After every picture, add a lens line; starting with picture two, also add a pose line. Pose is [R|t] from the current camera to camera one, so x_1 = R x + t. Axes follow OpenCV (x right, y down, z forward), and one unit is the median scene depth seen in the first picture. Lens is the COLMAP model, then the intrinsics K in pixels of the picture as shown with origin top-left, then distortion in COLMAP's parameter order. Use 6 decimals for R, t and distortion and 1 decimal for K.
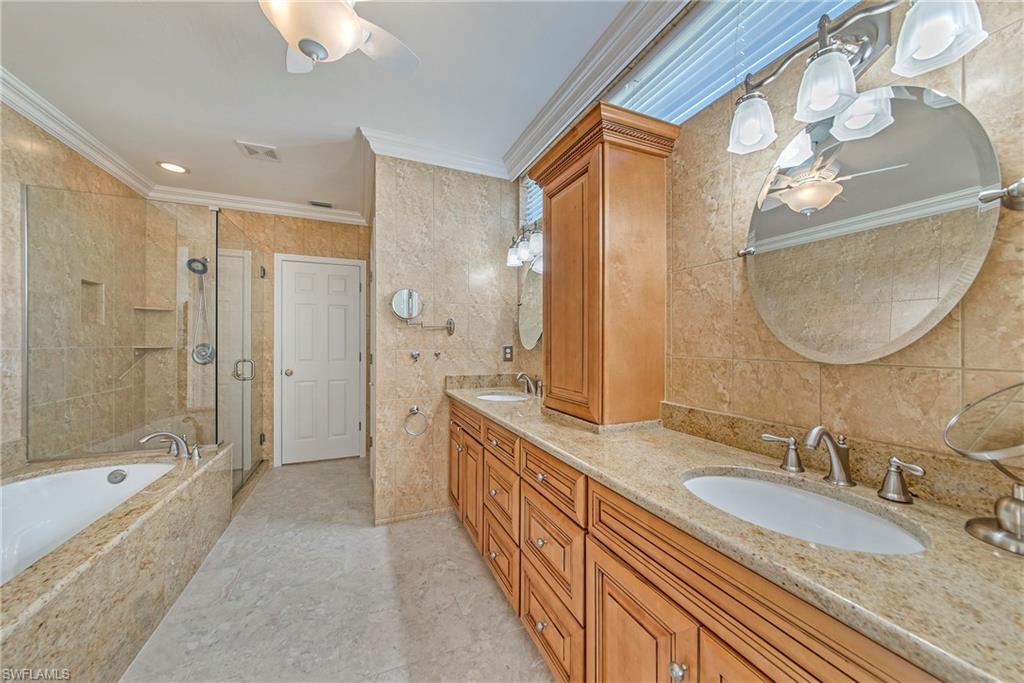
lens RADIAL K [[364.8, 0, 514.9], [0, 364.8, 343.7], [0, 0, 1]] dist [-0.003383, 0.002004]
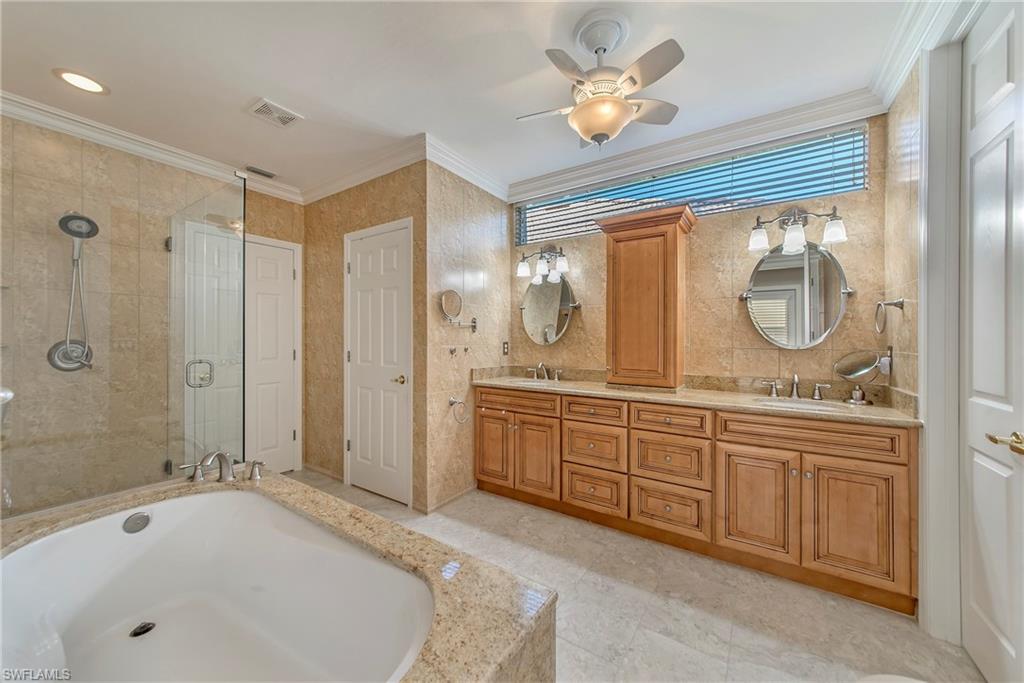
lens RADIAL K [[364.8, 0, 514.9], [0, 364.8, 338.7], [0, 0, 1]] dist [-0.003383, 0.002004]
pose [[0.842061, 0.003067, 0.539374, -0.722582], [-0.001834, 0.999994, -0.002823, -0.001260], [-0.539379, 0.001388, 0.842062, -0.017875]]
